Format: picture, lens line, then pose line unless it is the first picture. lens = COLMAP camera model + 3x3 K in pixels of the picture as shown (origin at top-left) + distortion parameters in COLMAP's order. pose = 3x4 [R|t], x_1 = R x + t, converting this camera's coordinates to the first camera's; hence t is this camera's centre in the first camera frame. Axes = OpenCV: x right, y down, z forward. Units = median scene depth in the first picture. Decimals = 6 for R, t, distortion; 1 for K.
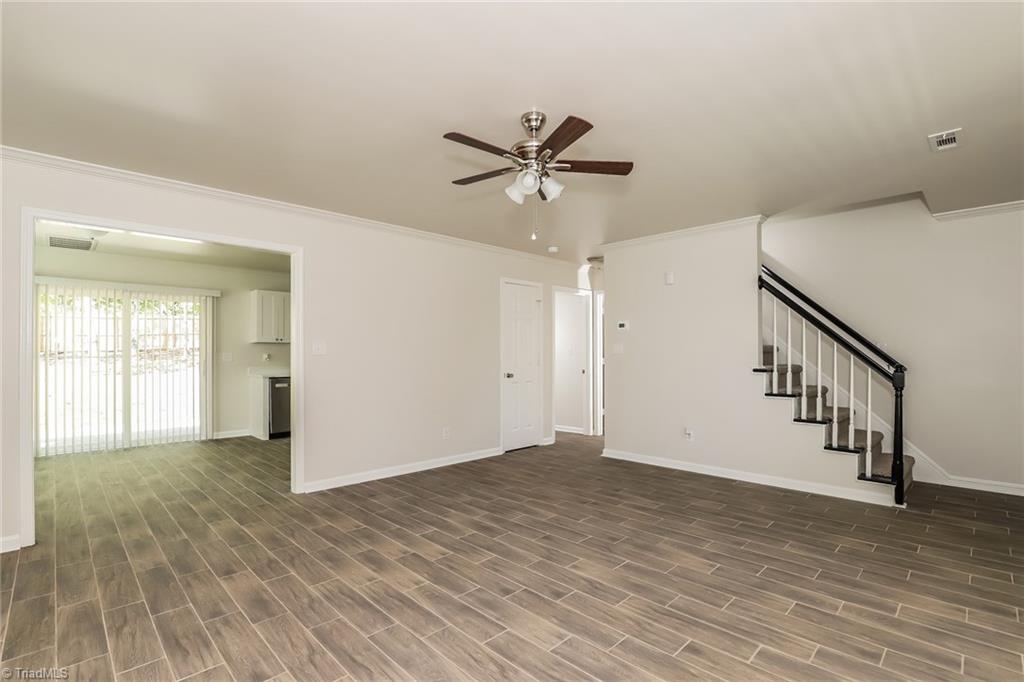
lens RADIAL K [[480.0, 0, 510.4], [0, 480.0, 347.2], [0, 0, 1]] dist [-0.024435, -0.000085]
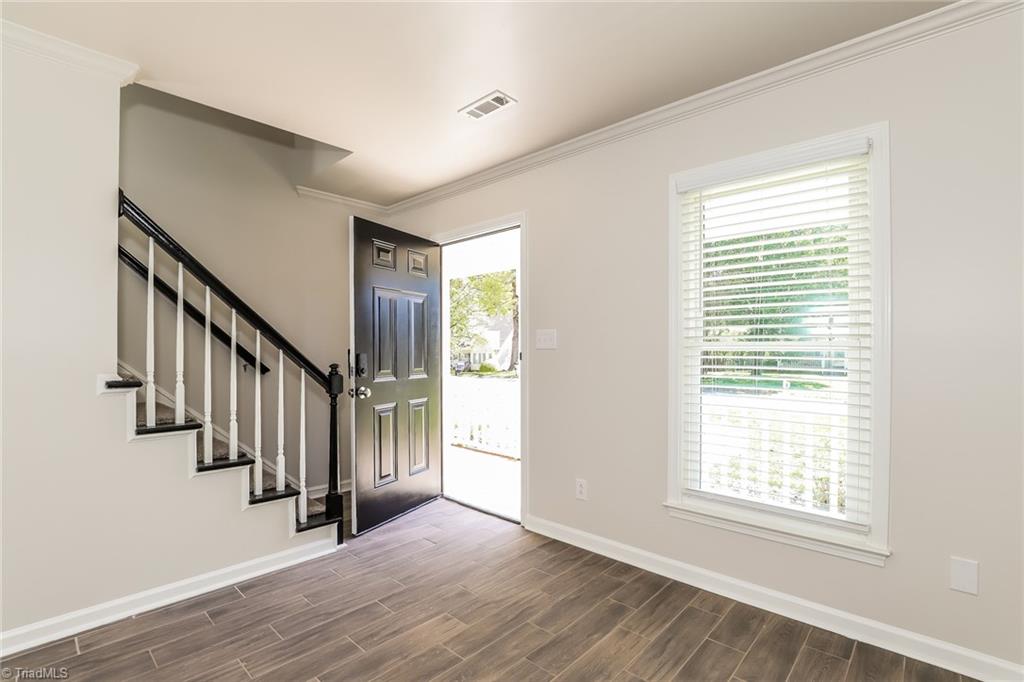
lens RADIAL K [[480.0, 0, 515.4], [0, 480.0, 346.1], [0, 0, 1]] dist [-0.024435, -0.000085]
pose [[-0.053795, 0.009668, 0.998505, 0.030399], [-0.014167, 0.999845, -0.010444, 0.012547], [-0.998452, -0.014707, -0.053649, 0.901532]]
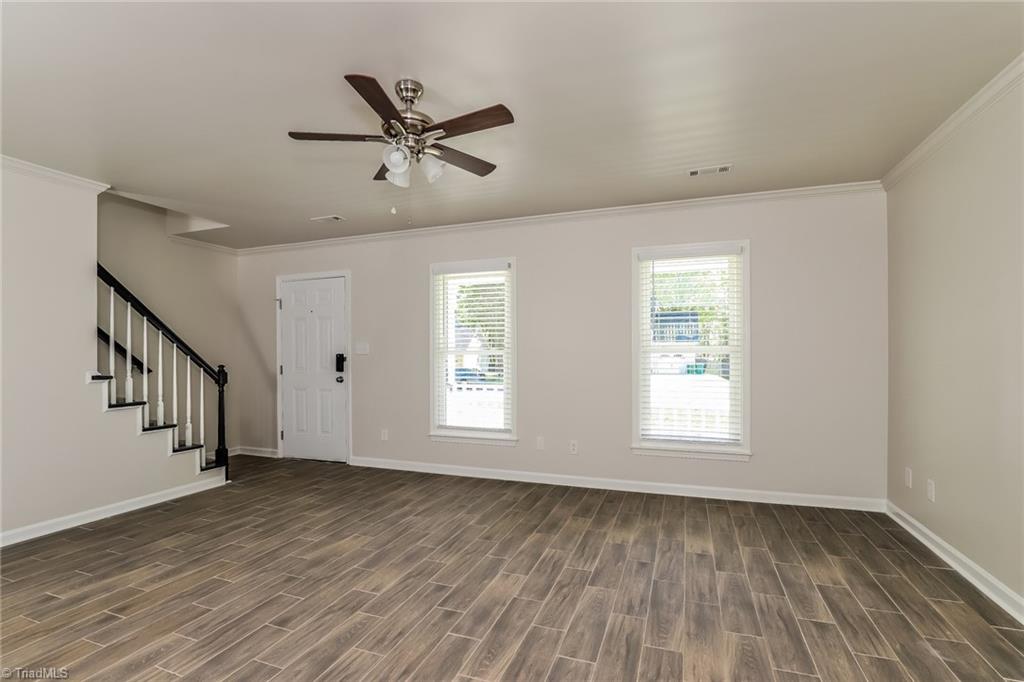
lens RADIAL K [[480.0, 0, 518.8], [0, 480.0, 347.6], [0, 0, 1]] dist [-0.024435, -0.000085]
pose [[-0.442550, 0.016043, 0.896601, -0.715118], [-0.005437, 0.999774, -0.020573, 0.015399], [-0.896728, -0.013979, -0.442362, 1.035144]]
